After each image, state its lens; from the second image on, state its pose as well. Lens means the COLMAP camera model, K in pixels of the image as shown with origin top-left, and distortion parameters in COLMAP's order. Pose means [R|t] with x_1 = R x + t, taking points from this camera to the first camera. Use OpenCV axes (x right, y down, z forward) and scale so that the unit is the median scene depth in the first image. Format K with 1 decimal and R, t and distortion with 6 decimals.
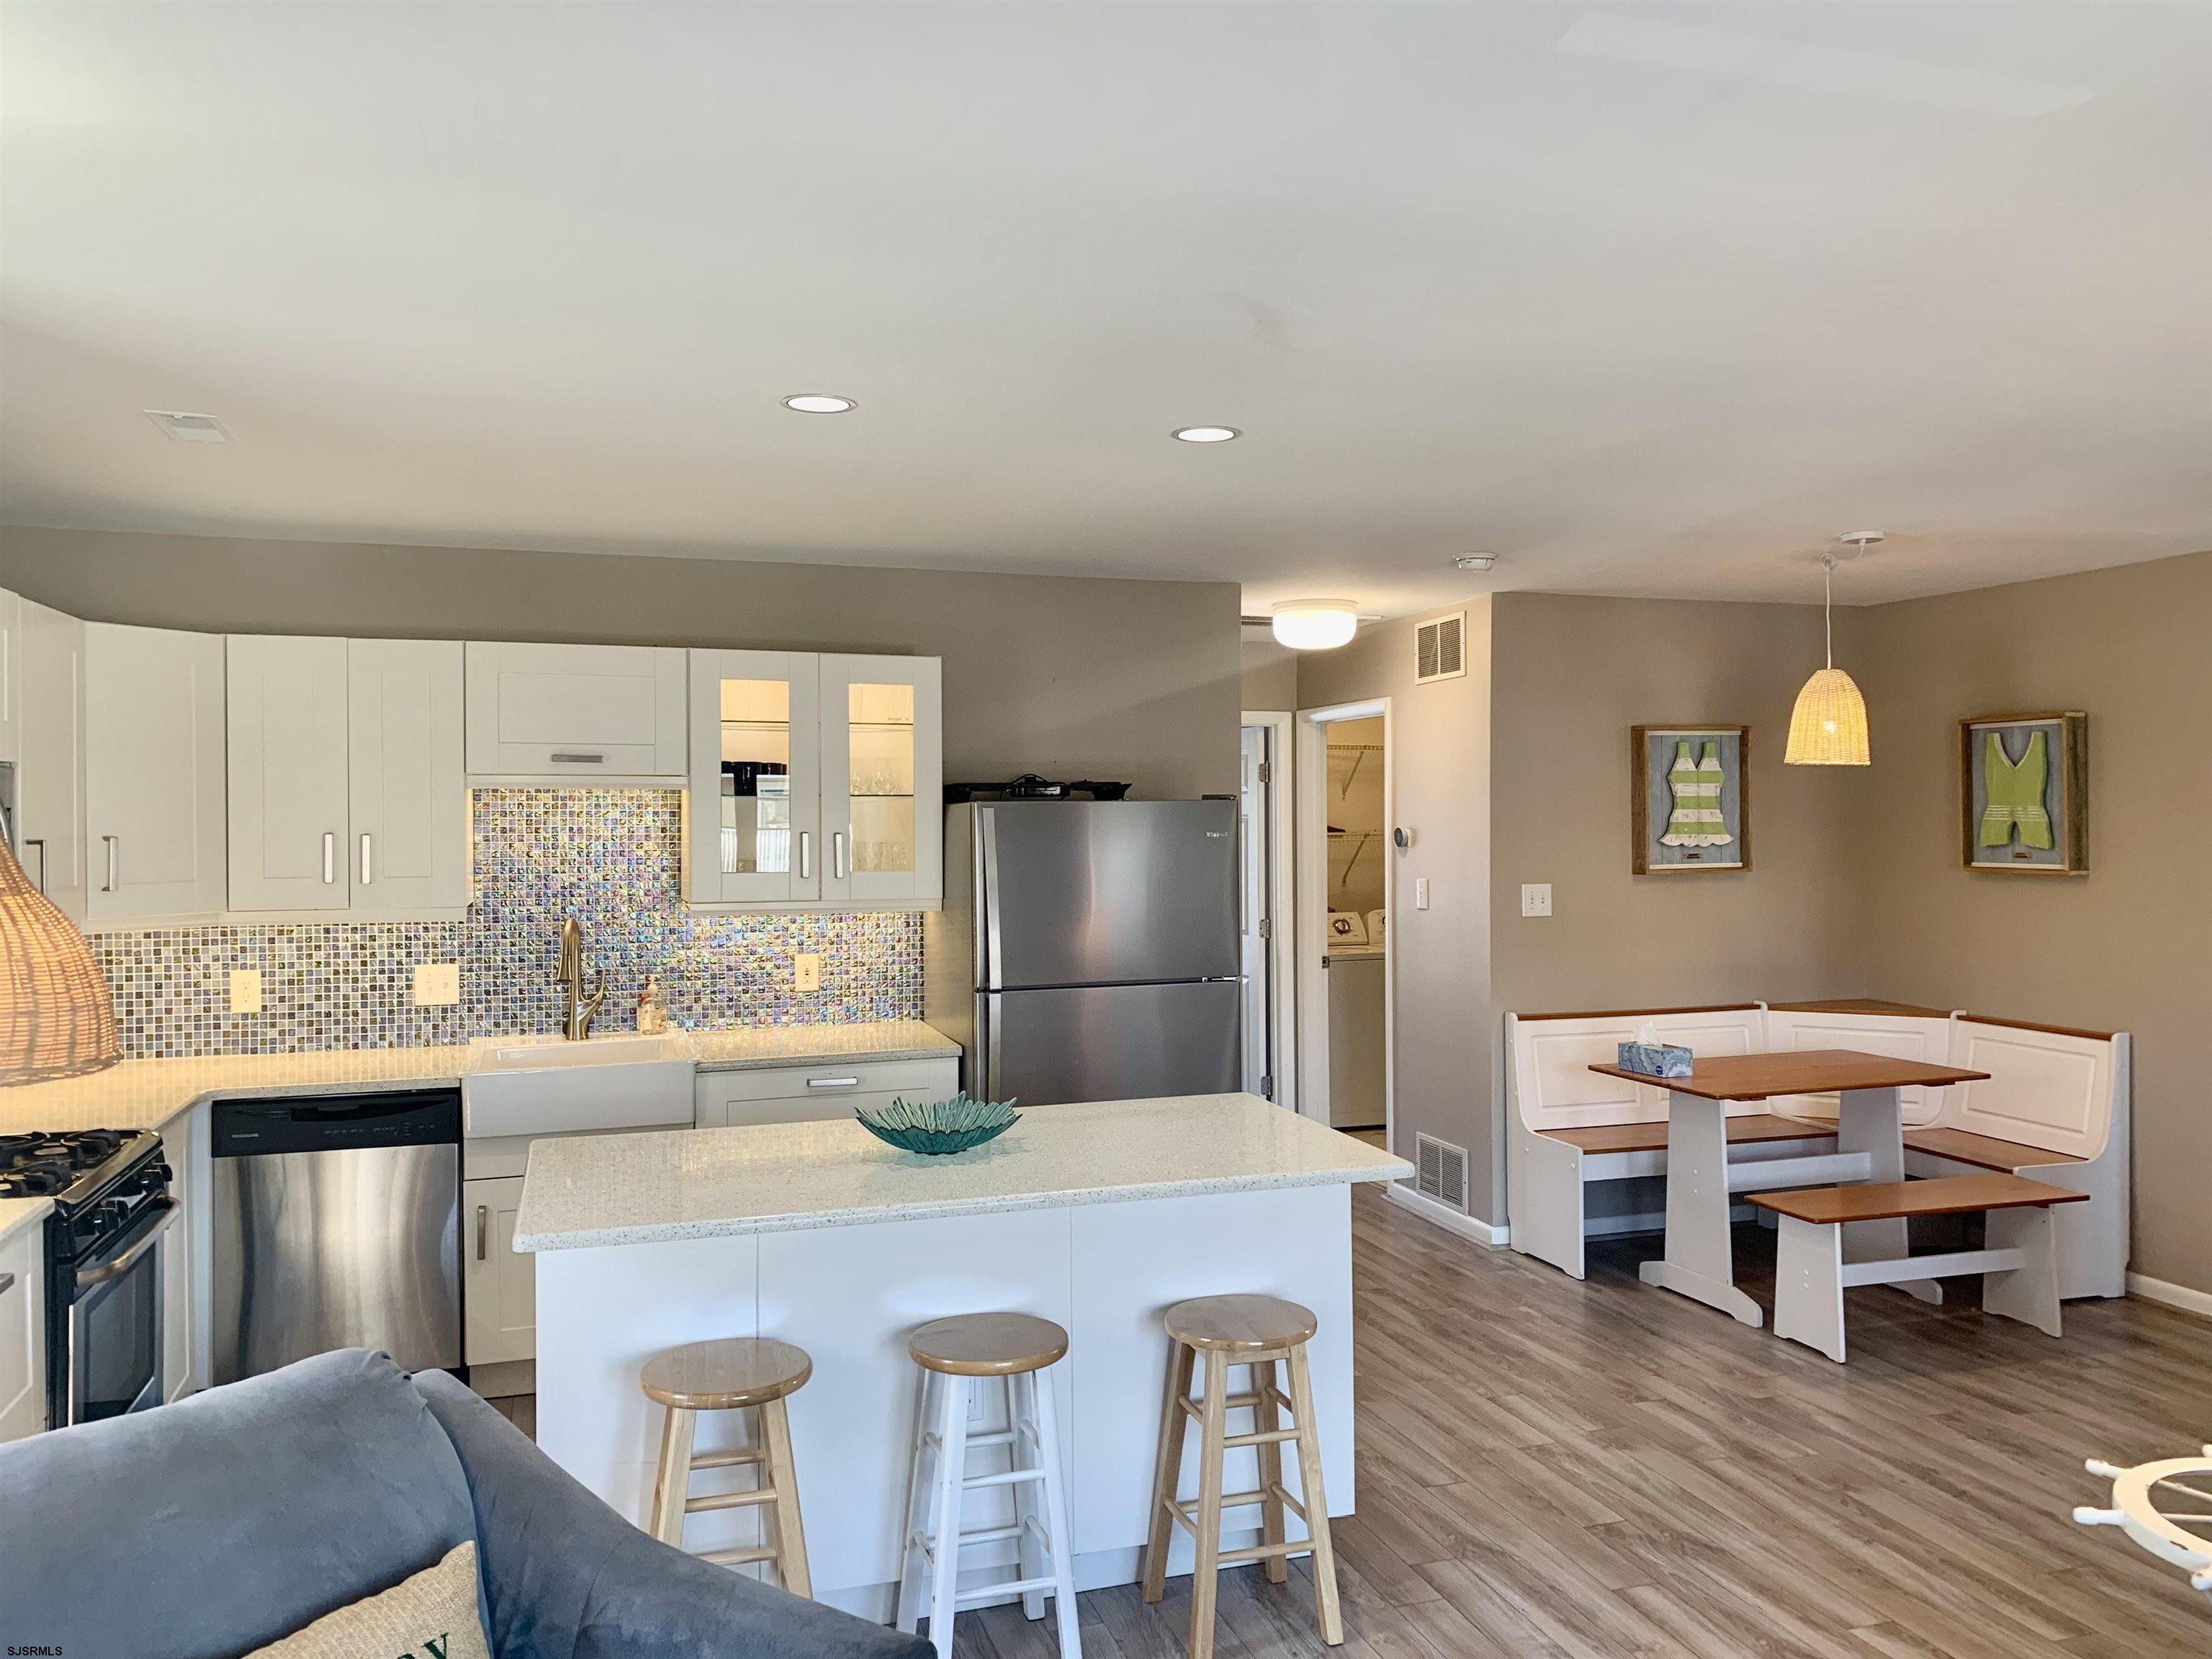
lens RADIAL K [[1647.0, 0, 1106.0], [0, 1647.0, 829.5], [0, 0, 1]] dist [-0.000860, -0.007630]
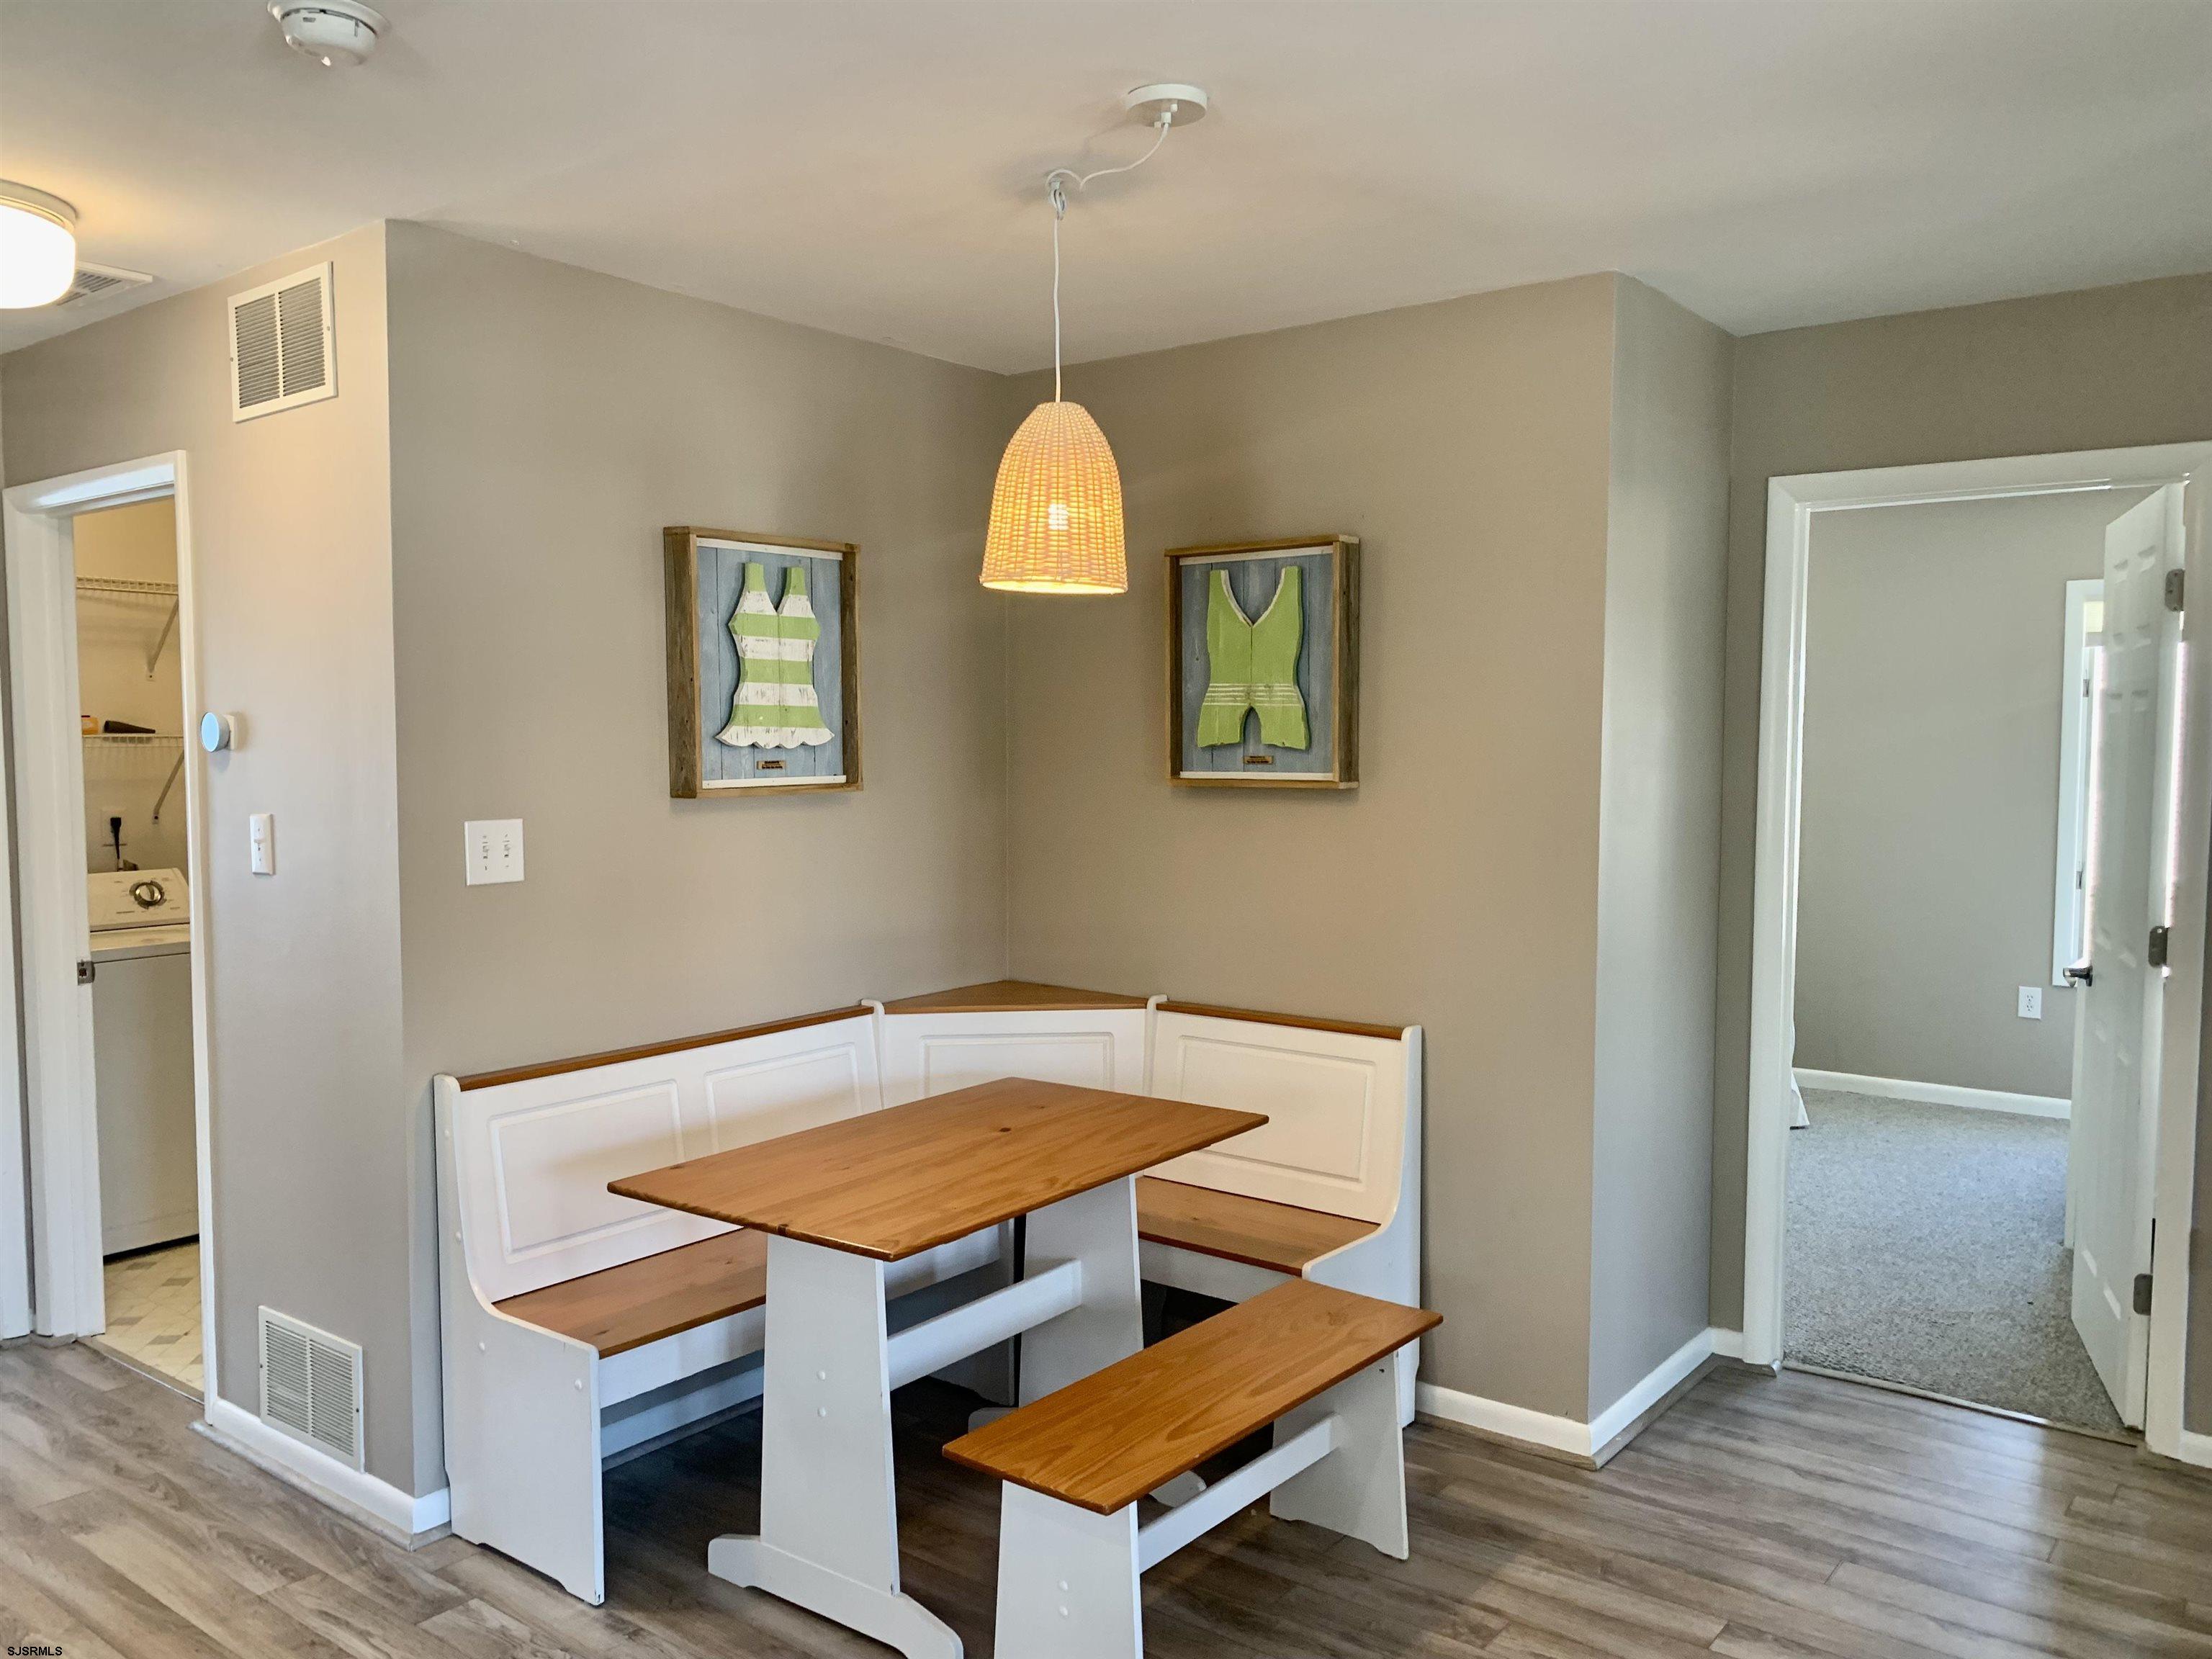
lens RADIAL K [[1689.1, 0, 1110.4], [0, 1689.1, 840.8], [0, 0, 1]] dist [0.047959, -0.079474]
pose [[0.820826, -0.030223, 0.570379, 0.119279], [-0.000144, 0.998588, 0.053120, 0.011803], [-0.571179, -0.043684, 0.819662, 0.462999]]
